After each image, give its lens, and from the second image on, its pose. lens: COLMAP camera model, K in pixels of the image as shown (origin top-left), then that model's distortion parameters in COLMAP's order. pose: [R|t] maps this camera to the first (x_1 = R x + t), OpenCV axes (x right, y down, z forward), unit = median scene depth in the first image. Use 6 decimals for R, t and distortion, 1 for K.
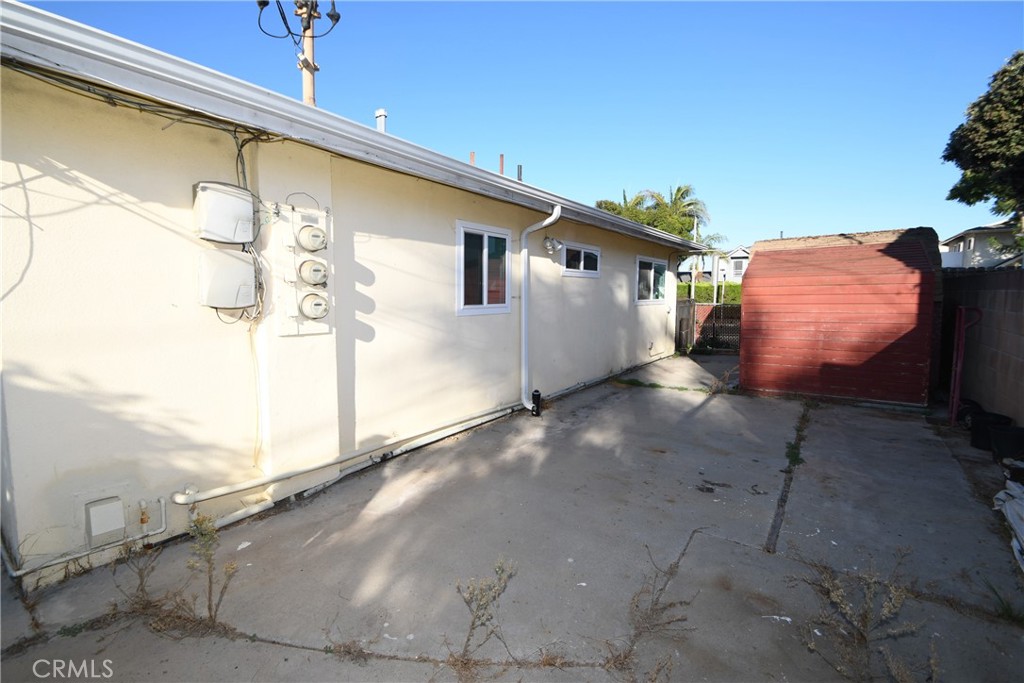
lens RADIAL K [[448.4, 0, 510.2], [0, 448.4, 336.5], [0, 0, 1]] dist [0.008644, -0.013587]
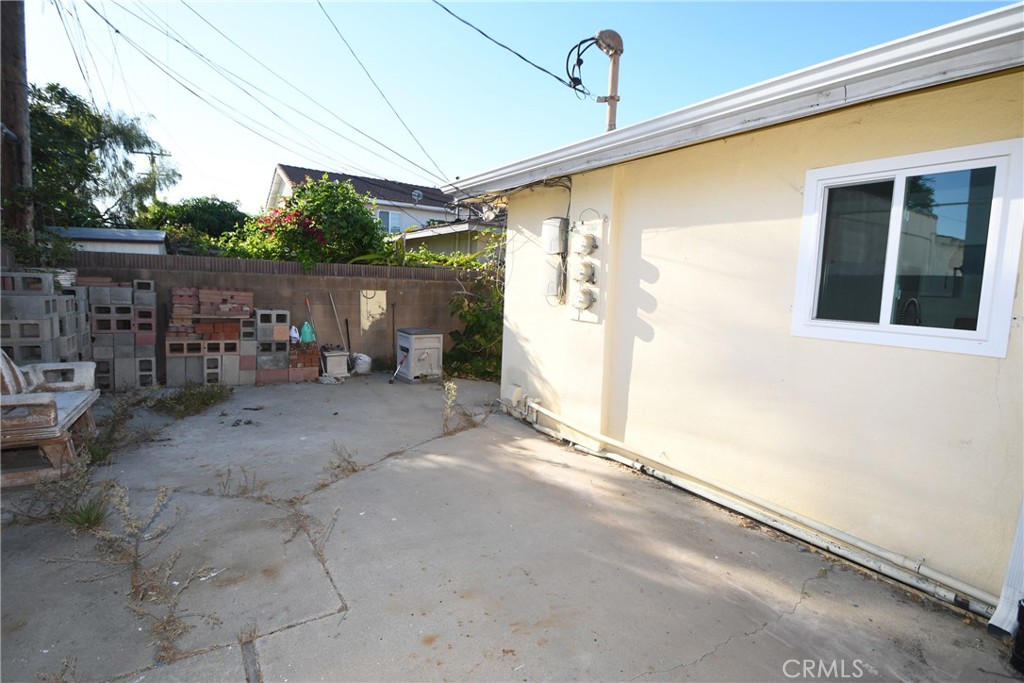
lens RADIAL K [[496.0, 0, 510.2], [0, 496.0, 338.9], [0, 0, 1]] dist [-0.003189, -0.011879]
pose [[-0.357335, 0.085950, -0.930013, 0.790806], [-0.128860, 0.981697, 0.140238, -0.107286], [0.925044, 0.169954, -0.339719, 1.116645]]
